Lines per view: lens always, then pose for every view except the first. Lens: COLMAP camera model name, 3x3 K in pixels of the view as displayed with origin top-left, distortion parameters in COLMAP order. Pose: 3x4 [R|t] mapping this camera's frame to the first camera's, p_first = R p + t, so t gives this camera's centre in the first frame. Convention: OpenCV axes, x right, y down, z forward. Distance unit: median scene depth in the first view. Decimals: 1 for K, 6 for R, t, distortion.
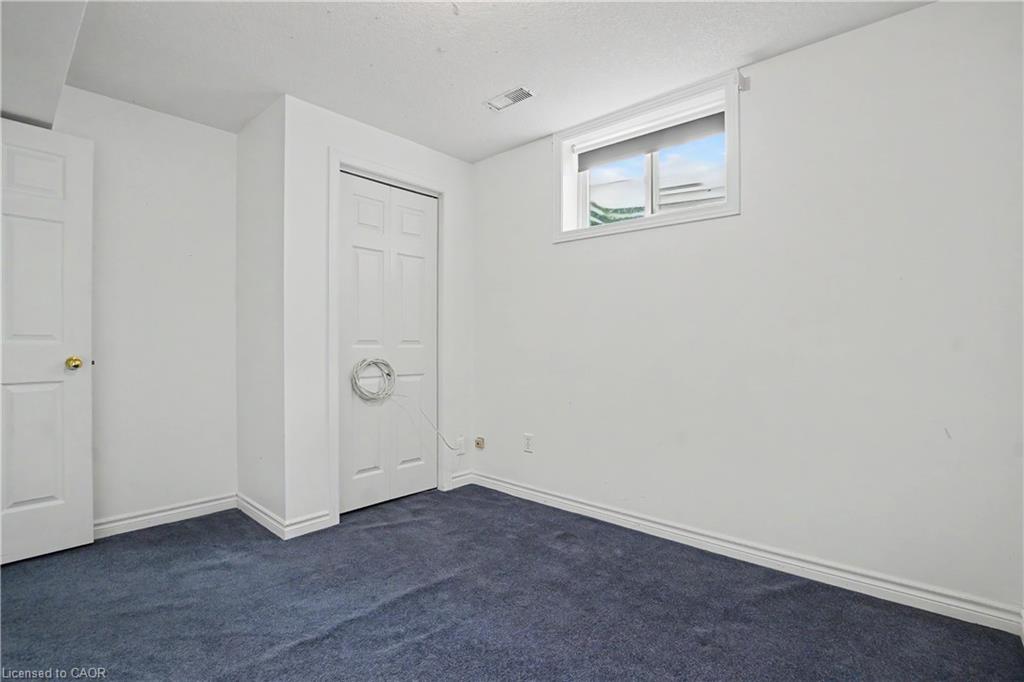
lens RADIAL K [[478.0, 0, 510.2], [0, 478.0, 338.8], [0, 0, 1]] dist [-0.025032, 0.000805]
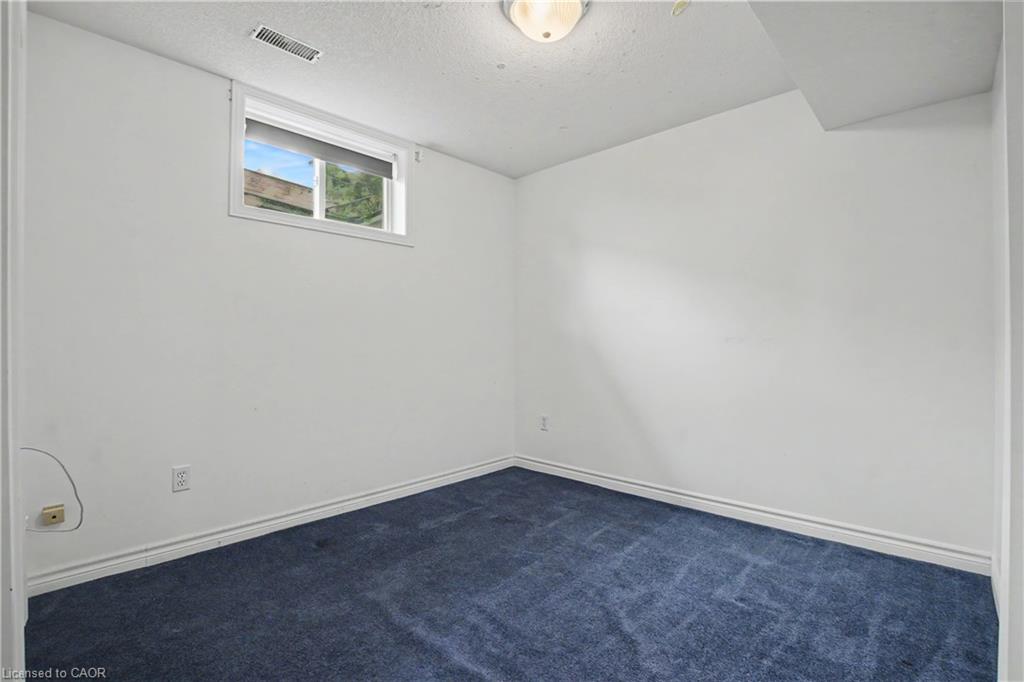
lens RADIAL K [[478.0, 0, 510.3], [0, 478.0, 344.8], [0, 0, 1]] dist [-0.025032, 0.000805]
pose [[0.034150, 0.002862, 0.999413, -0.745748], [0.006382, 0.999975, -0.003081, 0.025955], [-0.999396, 0.006484, 0.034131, 0.547829]]
